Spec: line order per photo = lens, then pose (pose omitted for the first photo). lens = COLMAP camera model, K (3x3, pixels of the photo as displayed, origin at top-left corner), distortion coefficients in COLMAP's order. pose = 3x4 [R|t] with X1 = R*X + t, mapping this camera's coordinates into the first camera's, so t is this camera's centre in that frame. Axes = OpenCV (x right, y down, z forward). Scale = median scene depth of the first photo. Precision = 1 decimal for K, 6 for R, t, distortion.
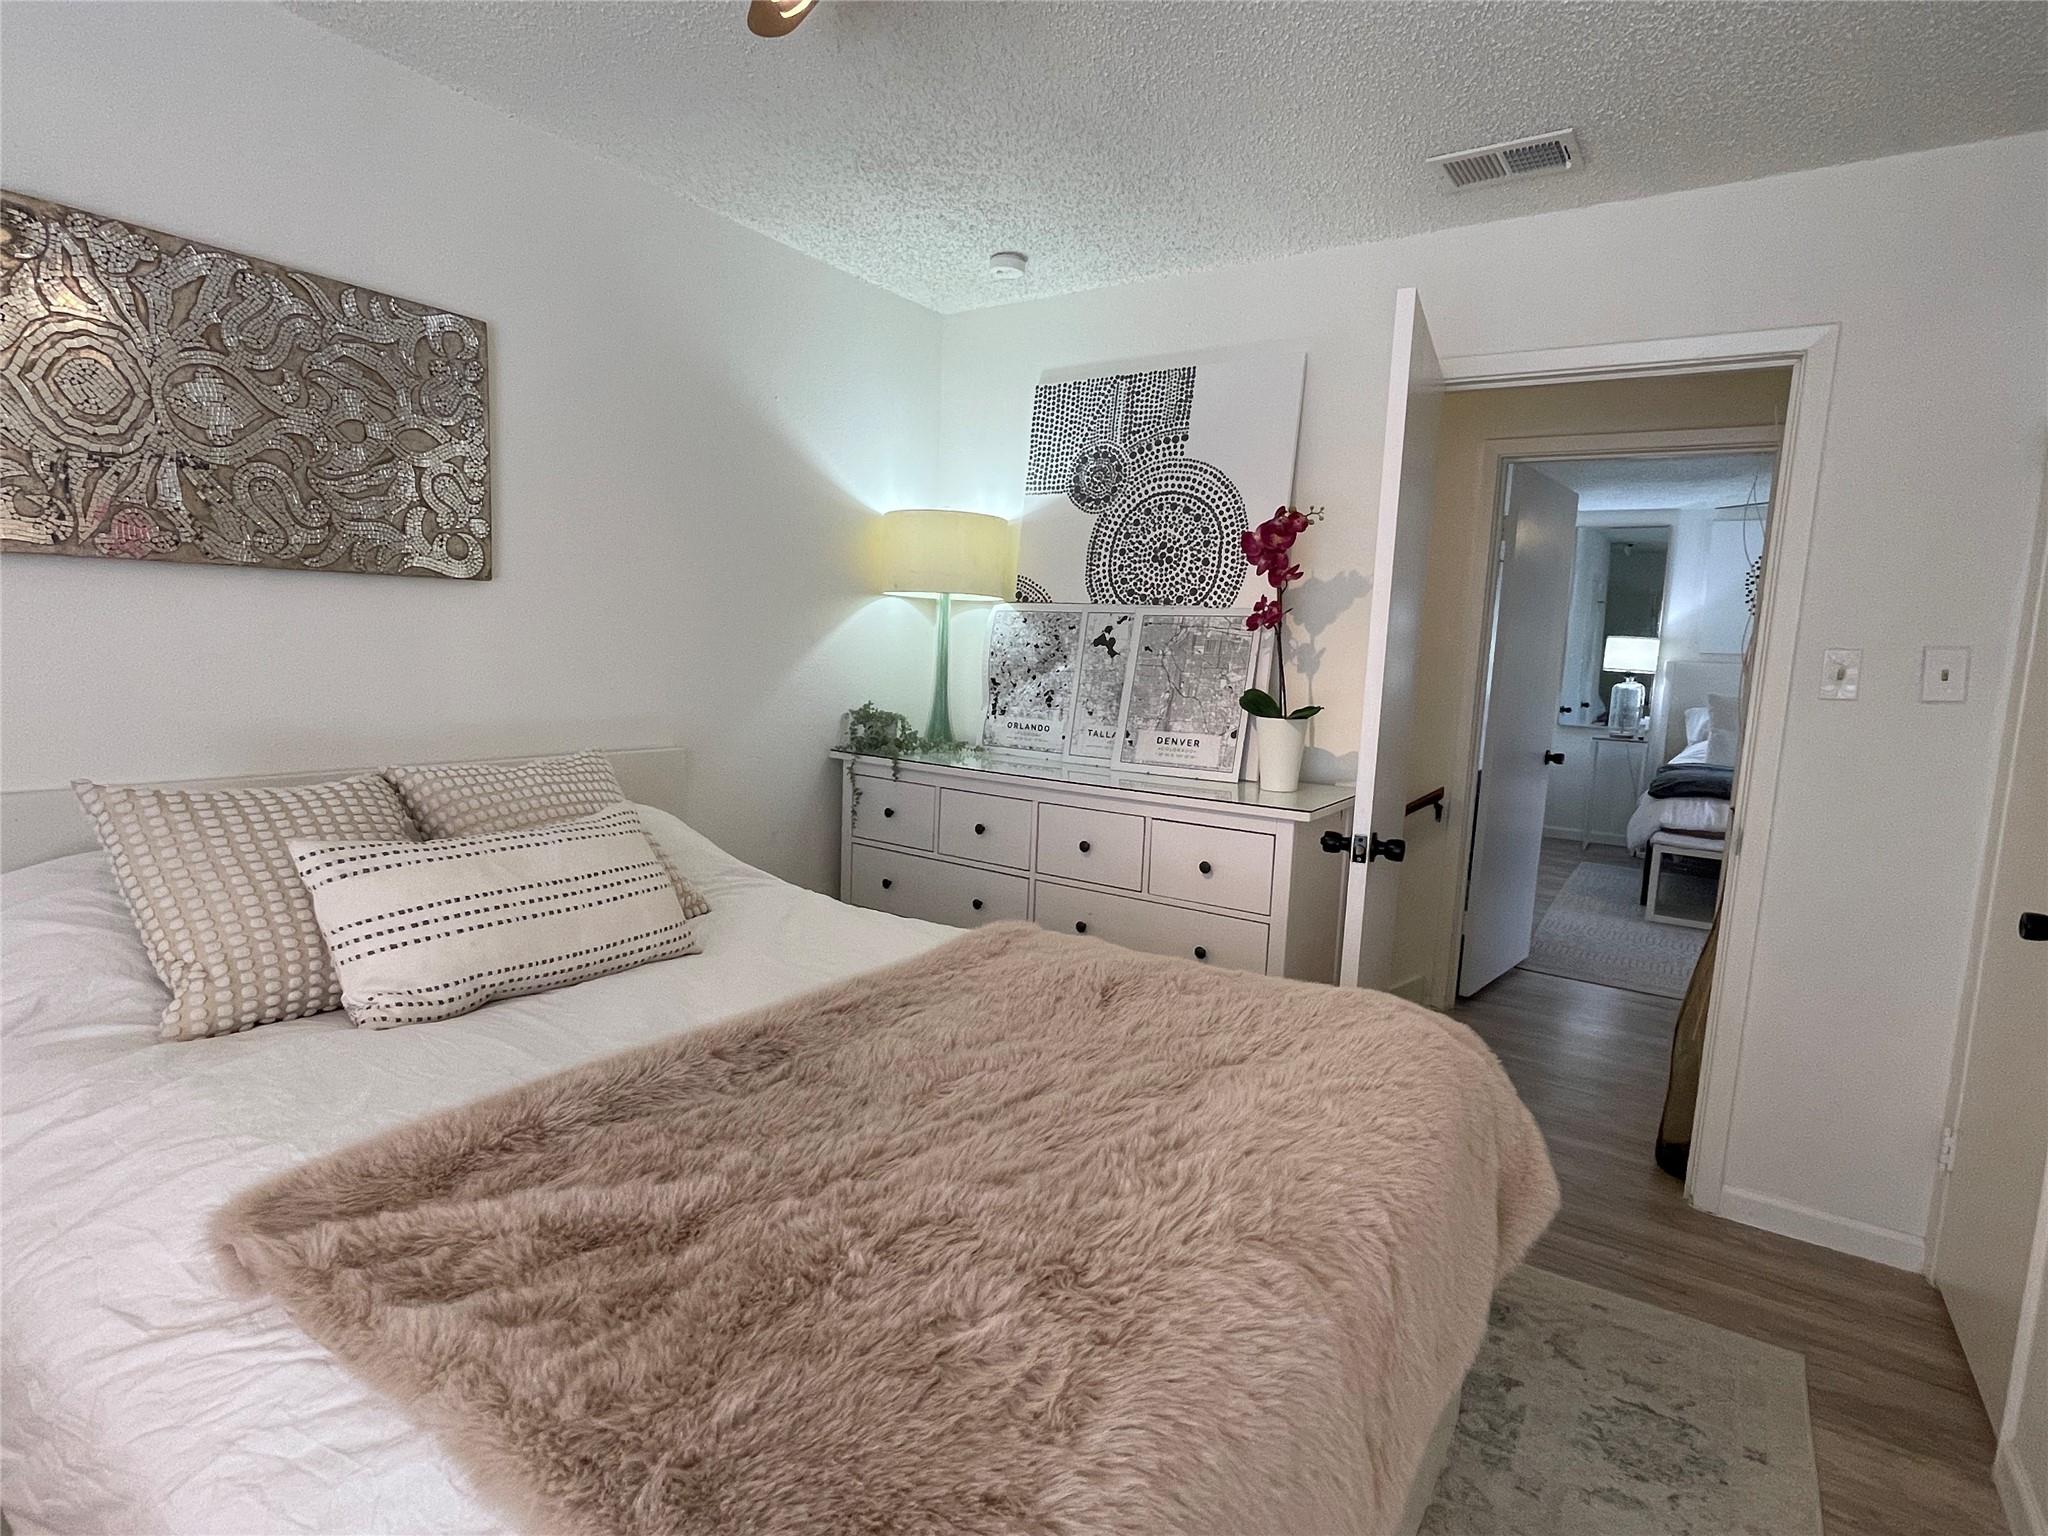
lens RADIAL K [[1028.0, 0, 1027.4], [0, 1028.0, 771.1], [0, 0, 1]] dist [-0.002250, 0.000281]
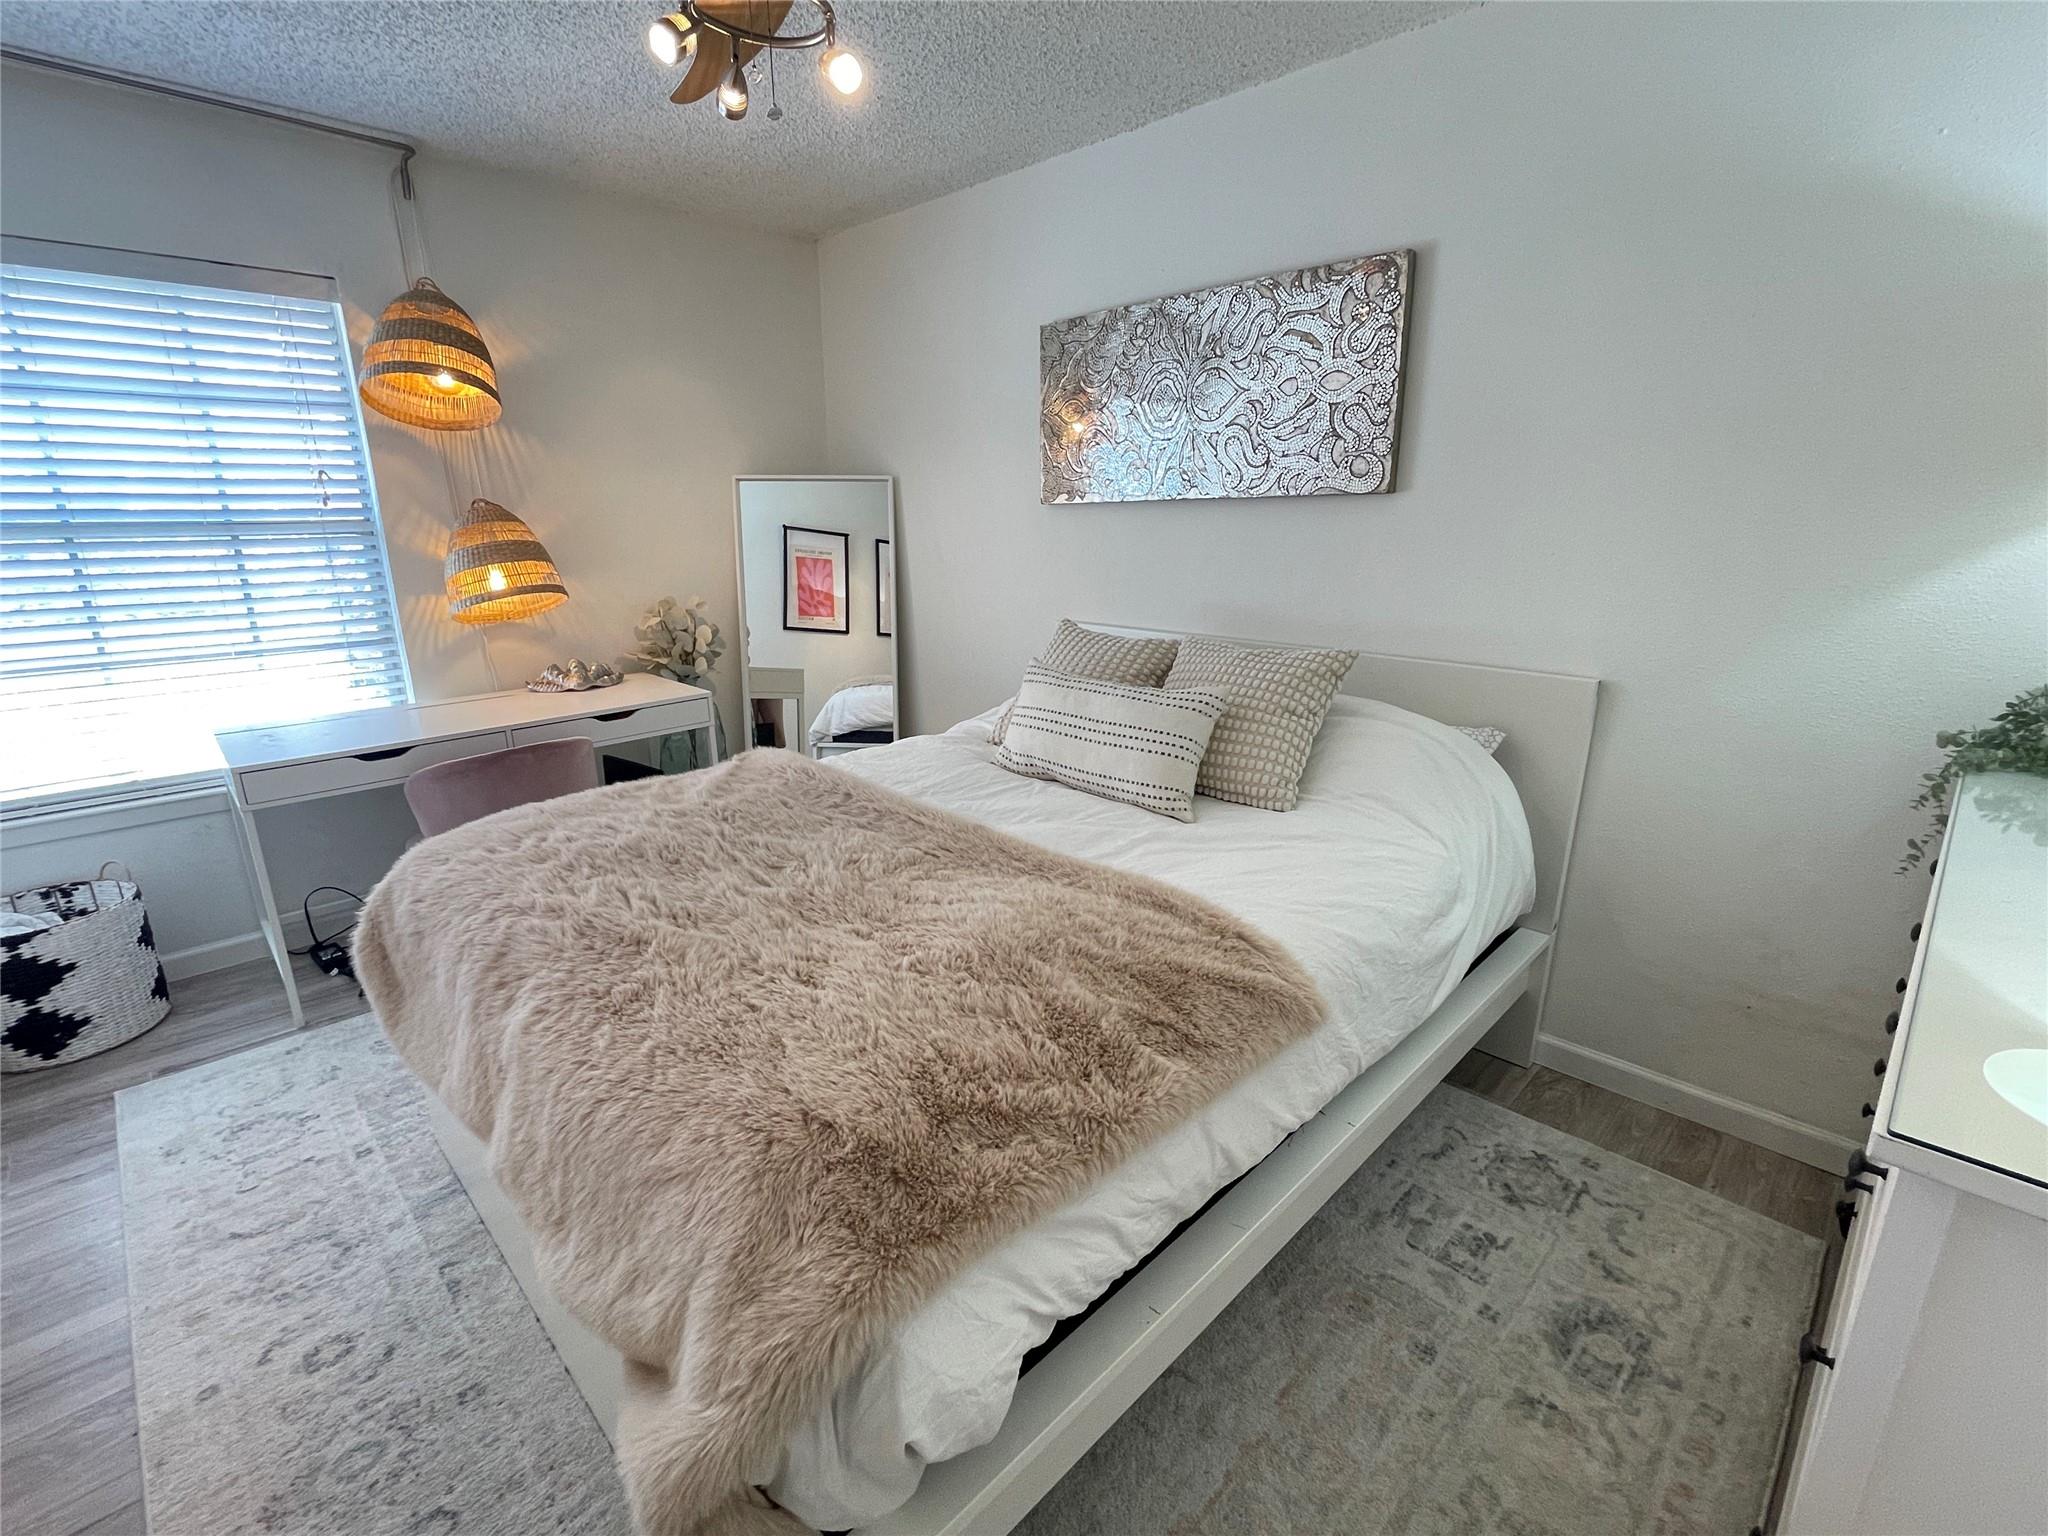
lens RADIAL K [[937.5, 0, 1016.4], [0, 937.5, 771.9], [0, 0, 1]] dist [-0.001076, -0.000075]
pose [[-0.203461, 0.224143, -0.953081, 0.770775], [-0.125190, 0.959497, 0.252377, -0.129617], [0.971046, 0.170665, -0.167159, 1.063713]]
